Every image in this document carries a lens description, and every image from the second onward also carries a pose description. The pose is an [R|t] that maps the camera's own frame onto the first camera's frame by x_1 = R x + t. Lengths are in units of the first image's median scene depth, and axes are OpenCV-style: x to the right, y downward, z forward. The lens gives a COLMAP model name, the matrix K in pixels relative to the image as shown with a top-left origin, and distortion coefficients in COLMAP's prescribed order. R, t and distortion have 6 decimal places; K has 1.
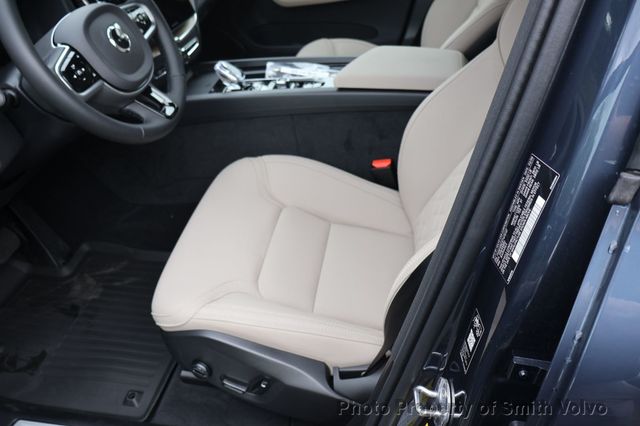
lens RADIAL K [[535.2, 0, 320.0], [0, 535.2, 213.0], [0, 0, 1]] dist [-0.012840, 0.005540]
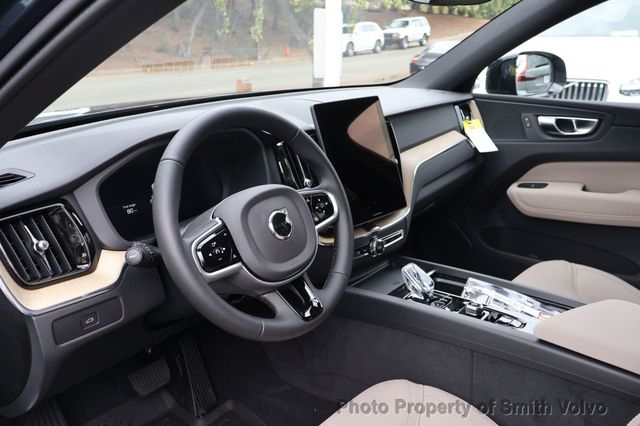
lens RADIAL K [[535.2, 0, 320.0], [0, 535.2, 213.0], [0, 0, 1]] dist [-0.012840, 0.005540]
pose [[0.855092, 0.217076, -0.470846, 0.101238], [-0.347415, 0.913998, -0.209547, -0.151452], [0.384865, 0.342761, 0.856968, 0.194250]]
